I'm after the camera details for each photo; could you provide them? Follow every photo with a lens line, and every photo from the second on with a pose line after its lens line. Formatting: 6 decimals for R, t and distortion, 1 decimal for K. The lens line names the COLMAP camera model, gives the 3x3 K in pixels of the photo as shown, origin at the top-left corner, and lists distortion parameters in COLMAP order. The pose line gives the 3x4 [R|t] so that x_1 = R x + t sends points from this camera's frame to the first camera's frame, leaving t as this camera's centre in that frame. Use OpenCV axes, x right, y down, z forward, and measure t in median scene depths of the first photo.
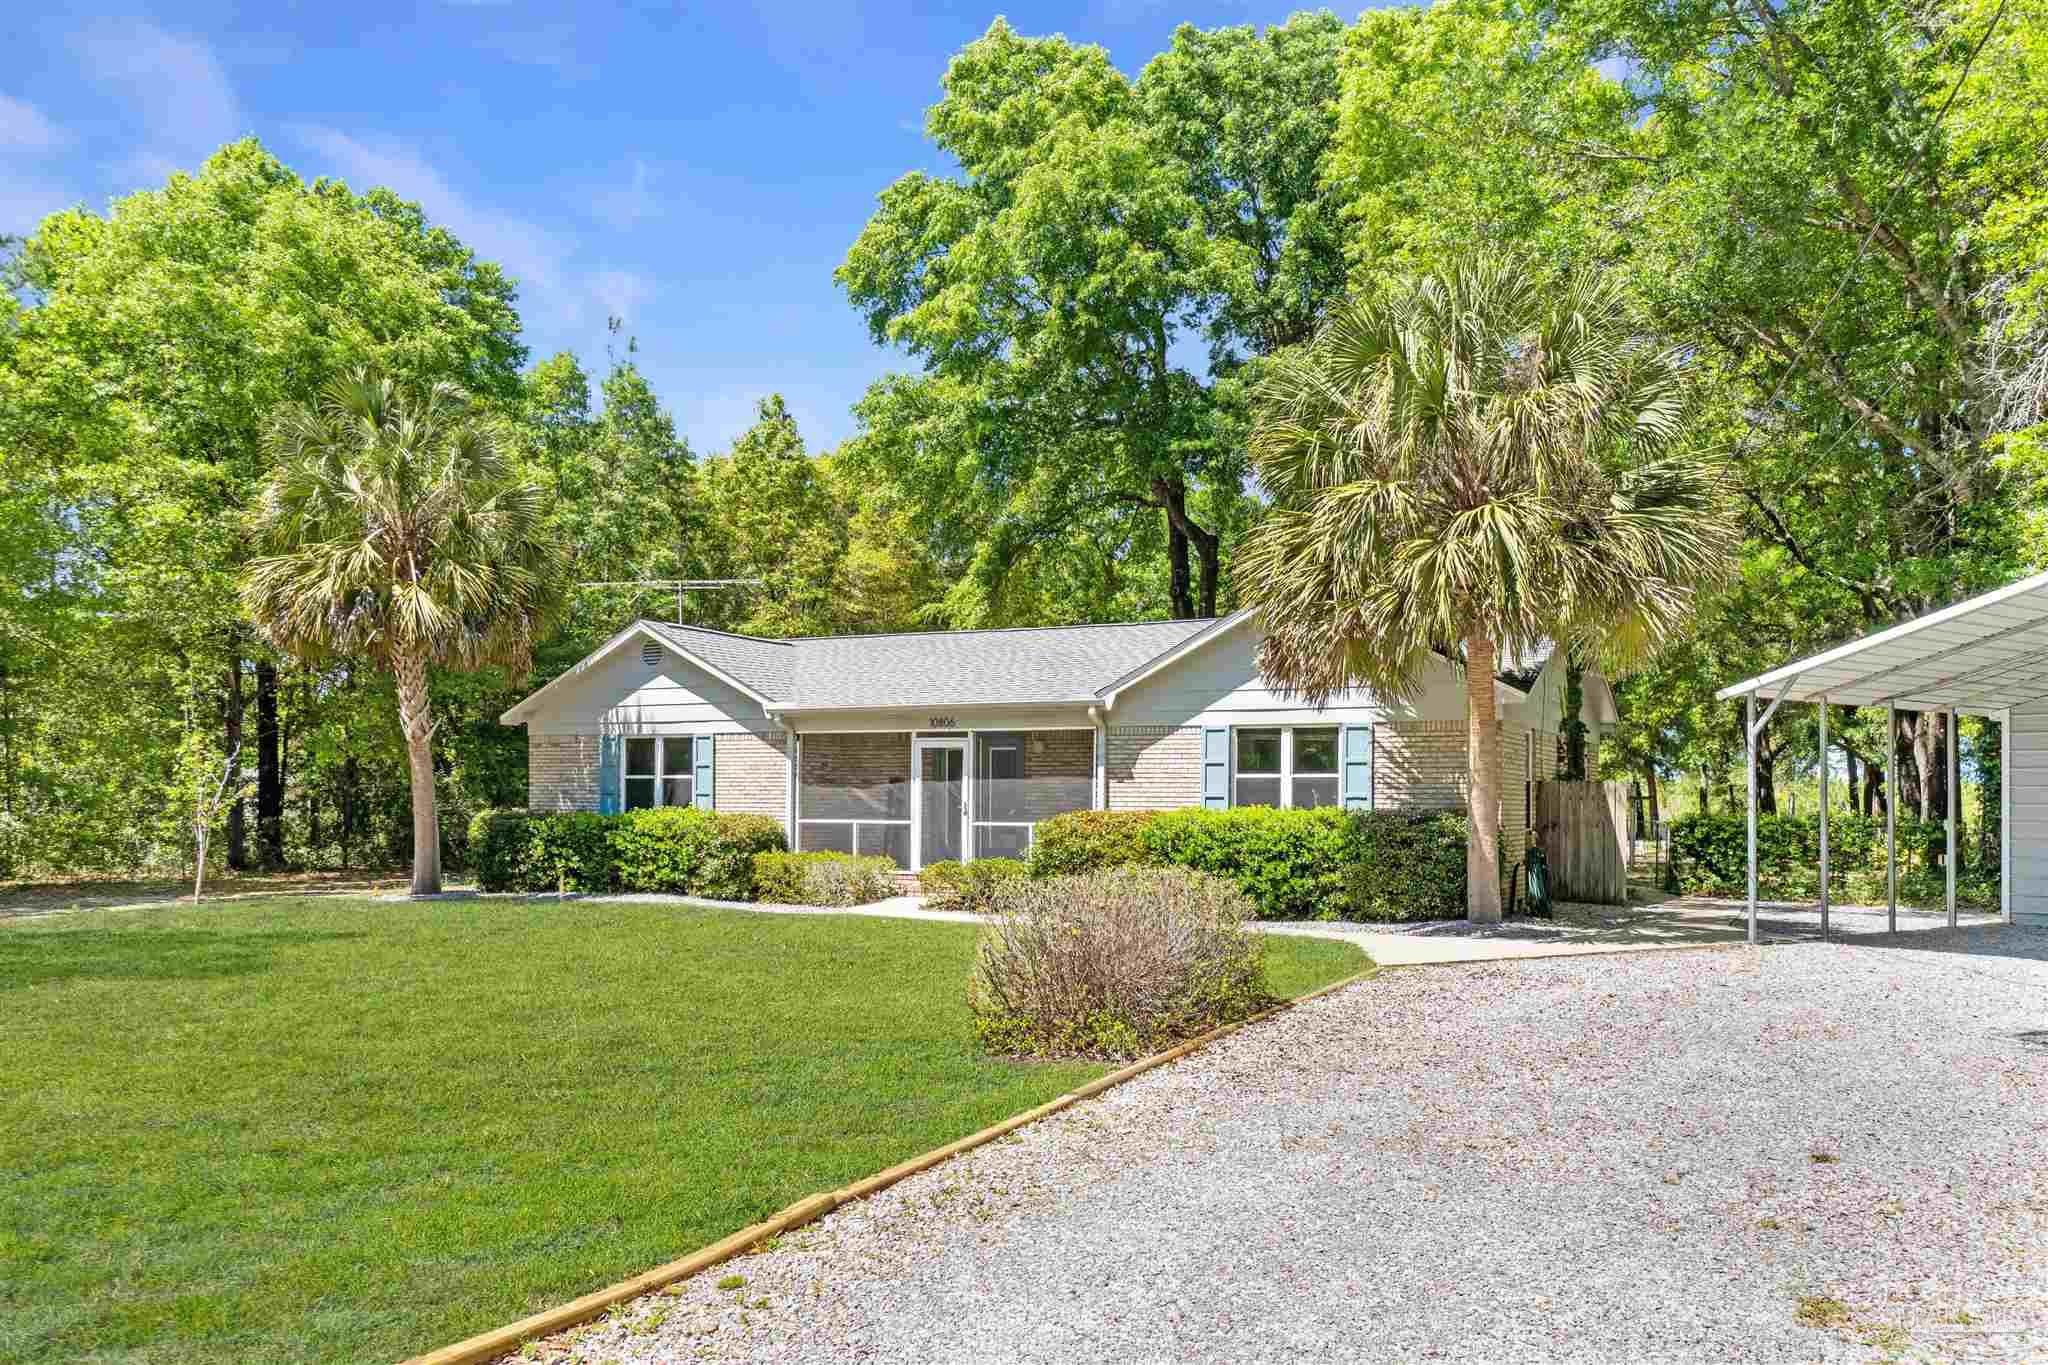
lens RADIAL K [[1605.0, 0, 1020.8], [0, 1605.0, 806.5], [0, 0, 1]] dist [-0.005379, -0.000305]
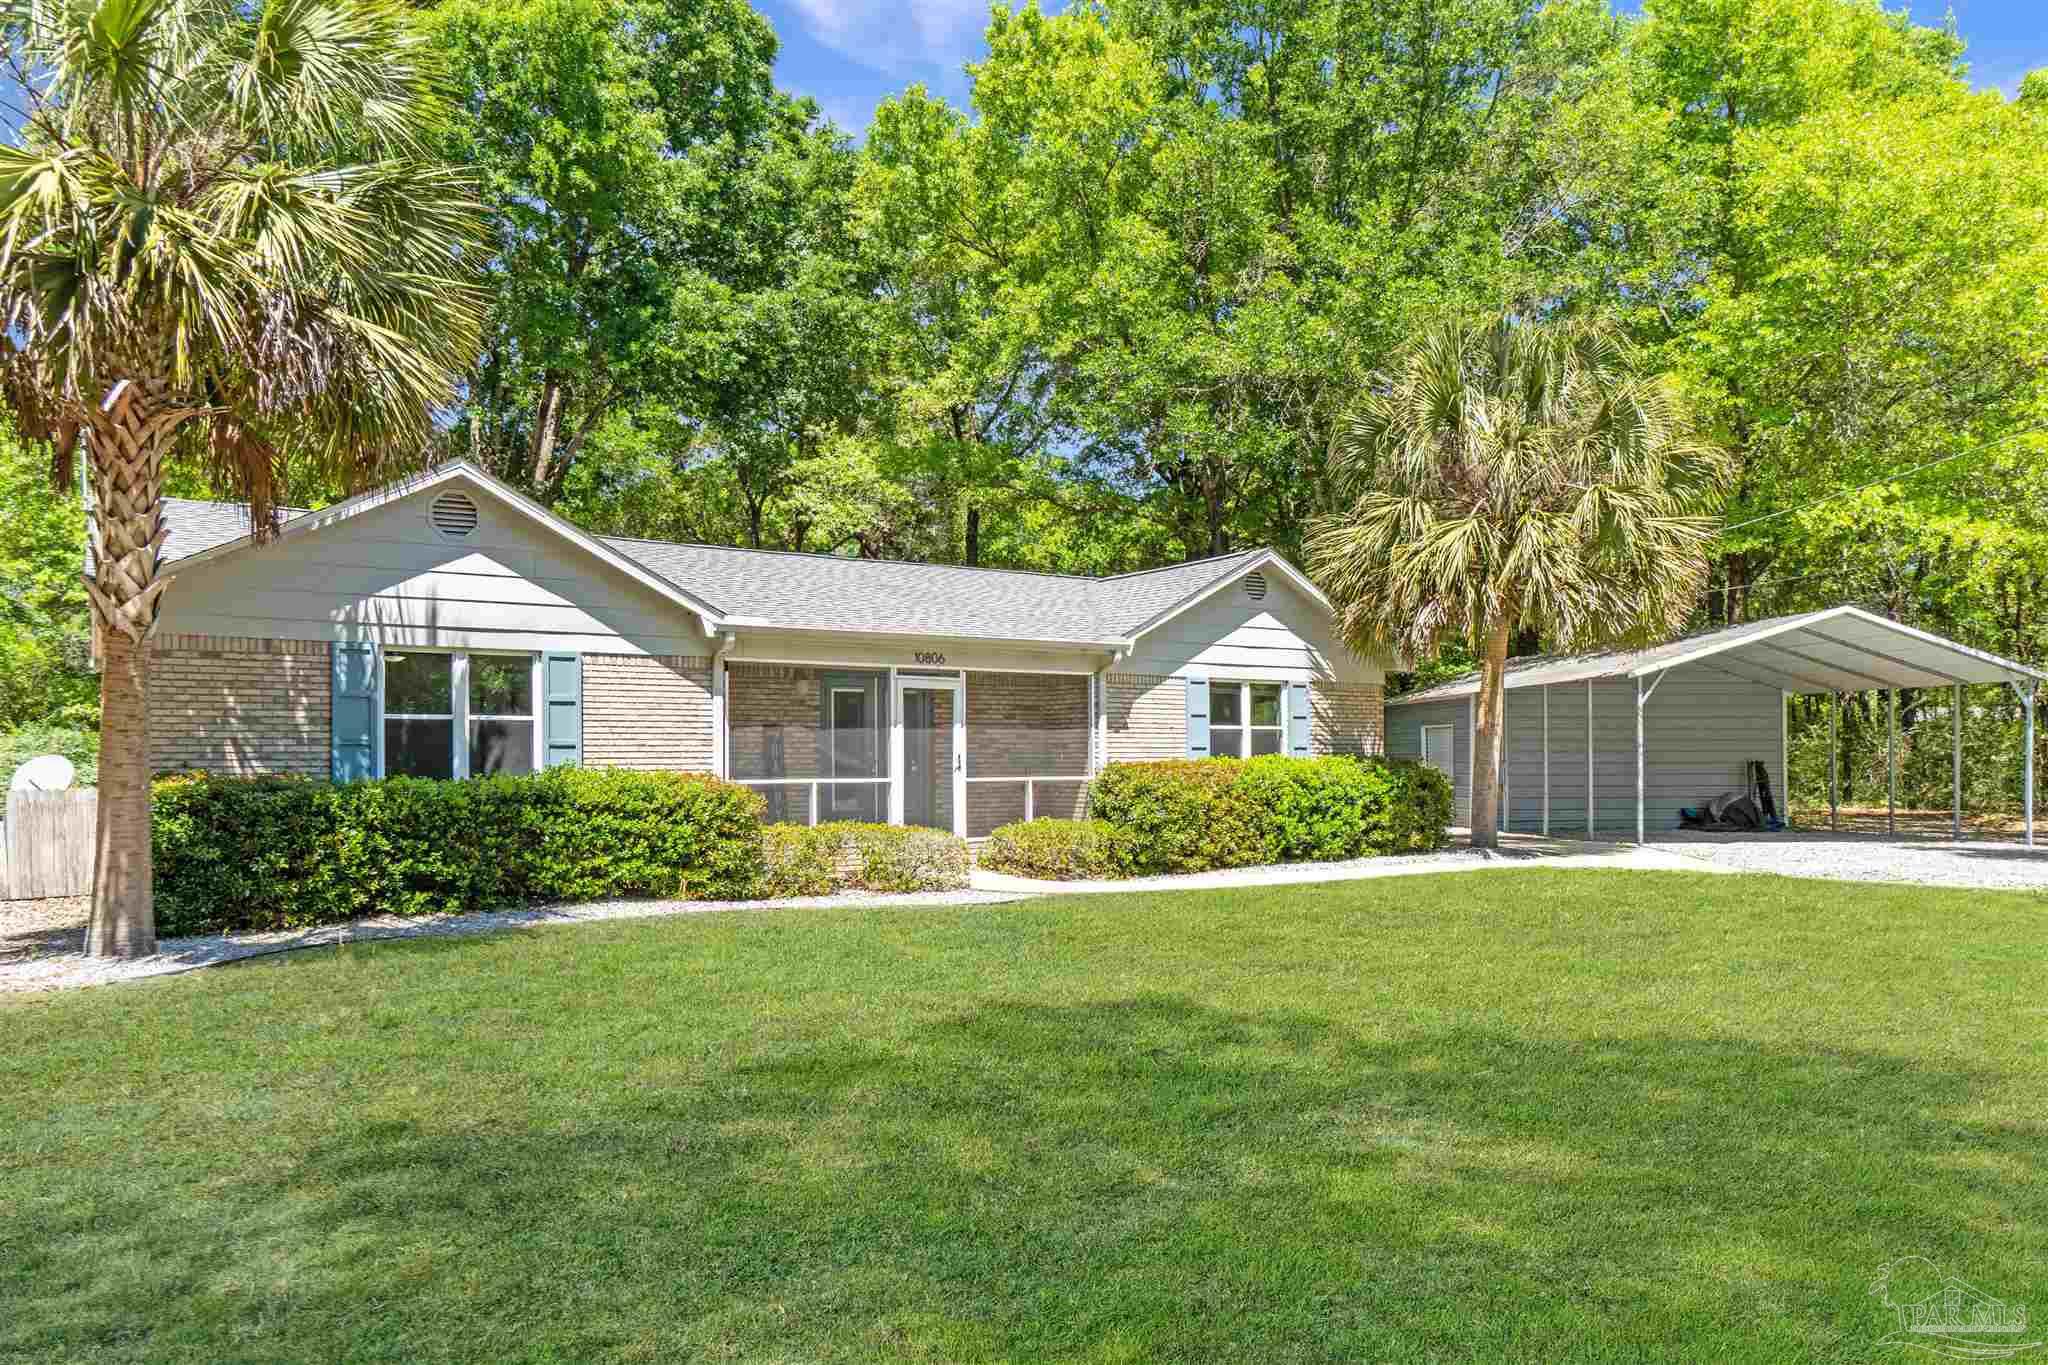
lens RADIAL K [[1372.1, 0, 1017.4], [0, 1372.1, 751.2], [0, 0, 1]] dist [0.003006, 0.001012]
pose [[0.496891, -0.003429, 0.867806, -0.632451], [0.007922, 0.999968, -0.000585, -0.003658], [-0.867777, 0.007165, 0.496902, 0.604770]]
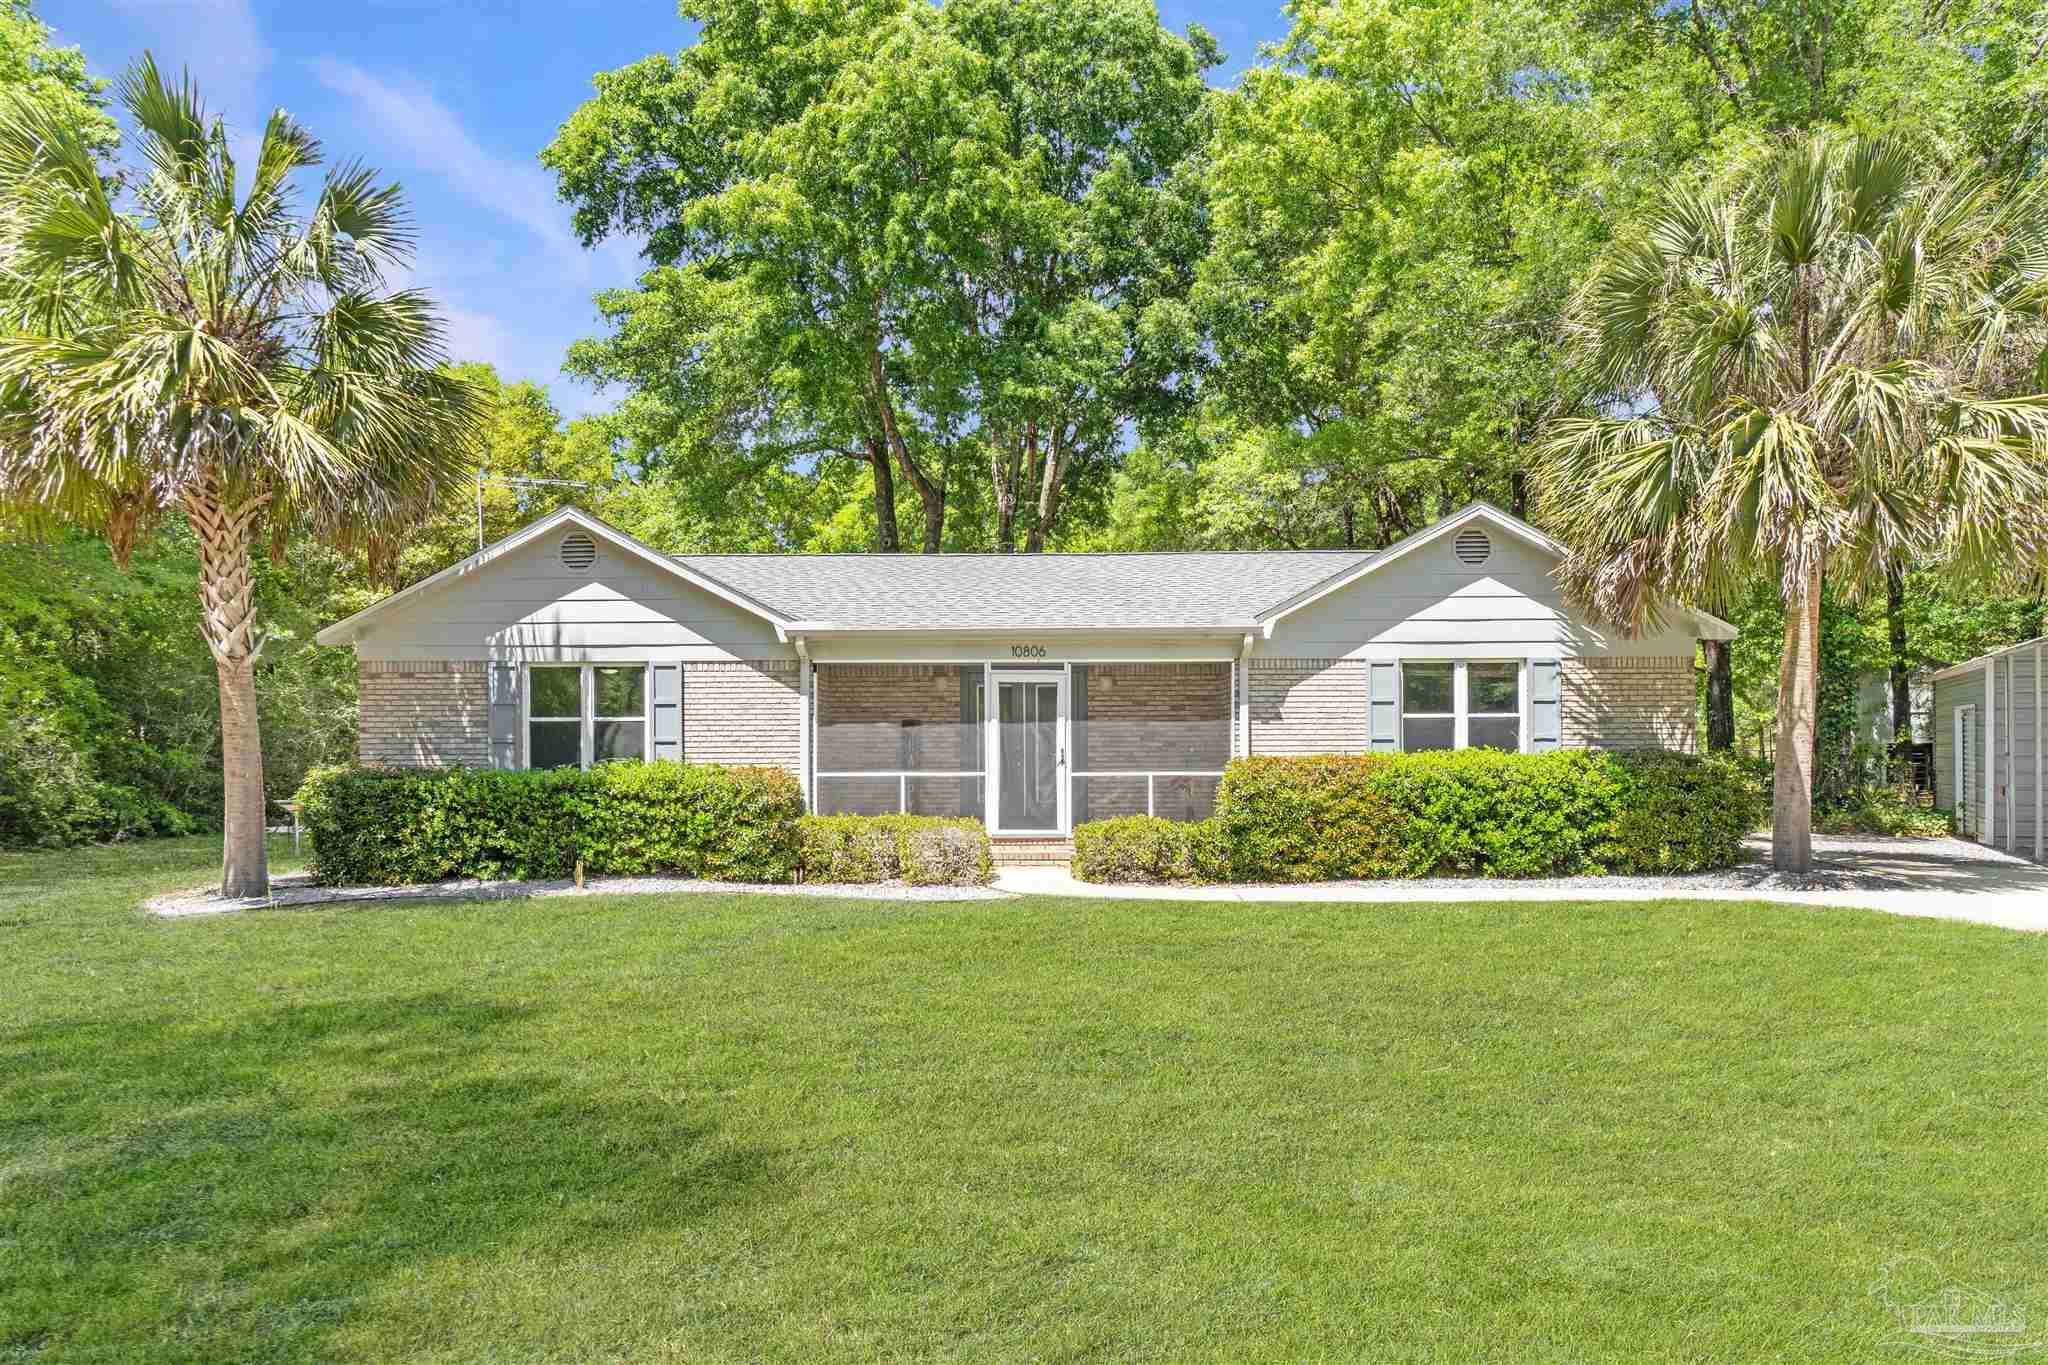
lens RADIAL K [[1287.1, 0, 1021.8], [0, 1287.1, 754.0], [0, 0, 1]] dist [0.000083, -0.000486]
pose [[0.894844, -0.011149, 0.446239, -0.342143], [0.010894, 0.999936, 0.003137, -0.002092], [-0.446245, 0.002055, 0.894908, 0.409861]]
